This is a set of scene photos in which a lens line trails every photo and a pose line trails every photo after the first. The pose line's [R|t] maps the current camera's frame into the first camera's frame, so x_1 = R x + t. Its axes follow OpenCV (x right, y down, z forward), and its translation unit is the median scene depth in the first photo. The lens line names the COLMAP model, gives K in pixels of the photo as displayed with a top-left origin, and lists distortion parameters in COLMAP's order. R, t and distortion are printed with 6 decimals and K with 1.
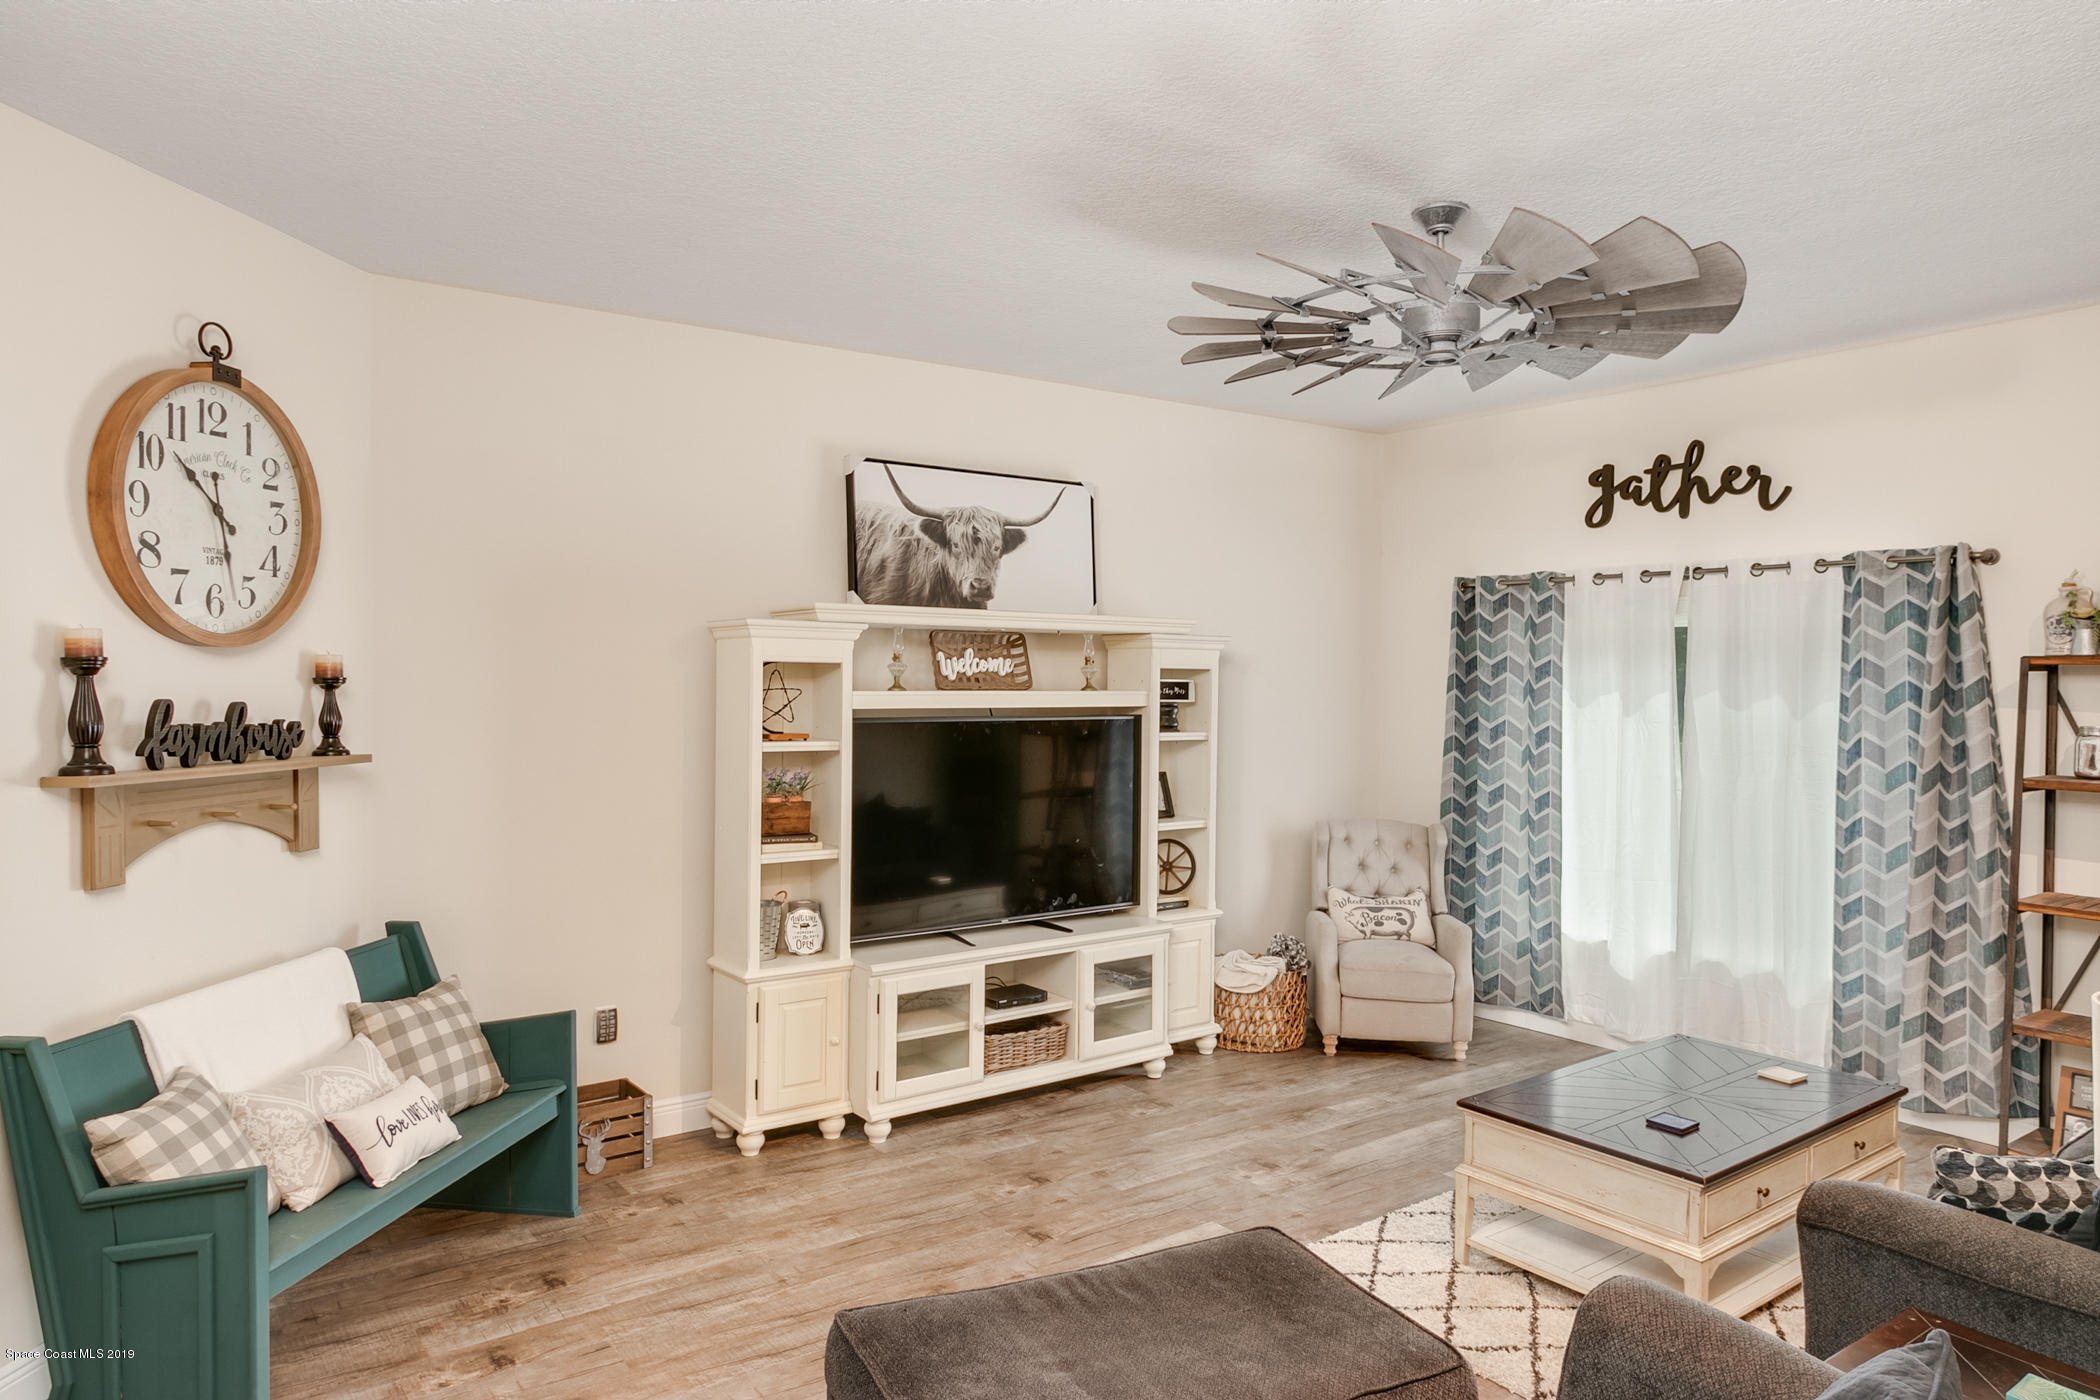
lens RADIAL K [[1297.9, 0, 1055.3], [0, 1297.9, 702.3], [0, 0, 1]] dist [0.013320, -0.000382]
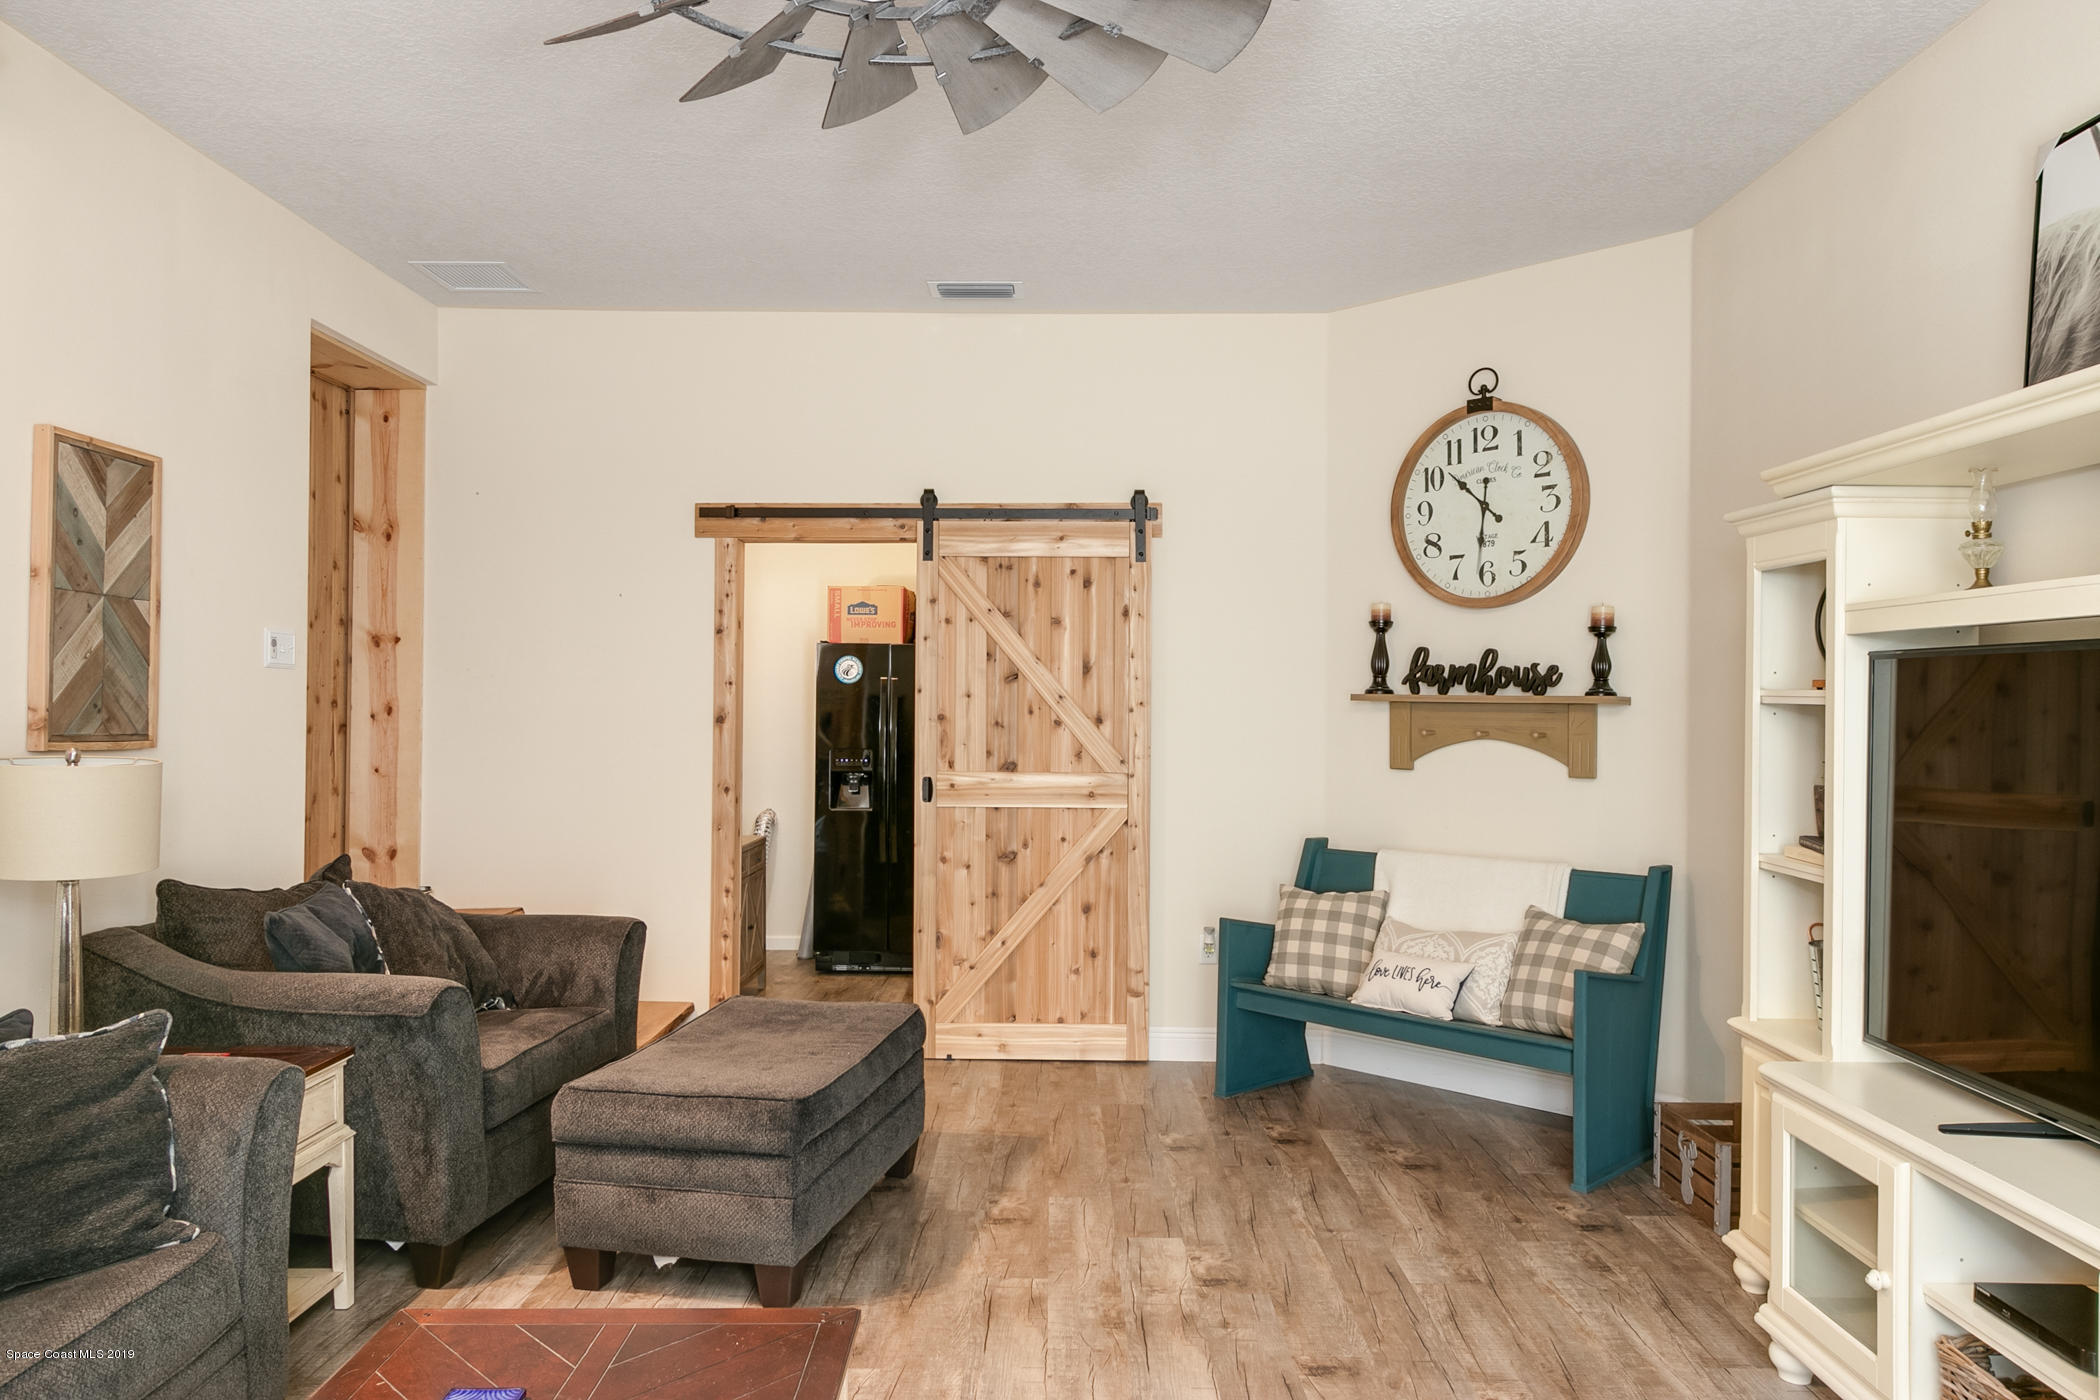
lens RADIAL K [[1387.8, 0, 1041.6], [0, 1387.8, 701.3], [0, 0, 1]] dist [0.008906, -0.002345]
pose [[-0.601643, -0.015568, -0.798613, 0.774213], [-0.033691, 0.999415, 0.005899, 0.061030], [0.798054, 0.030455, -0.601815, 1.507228]]
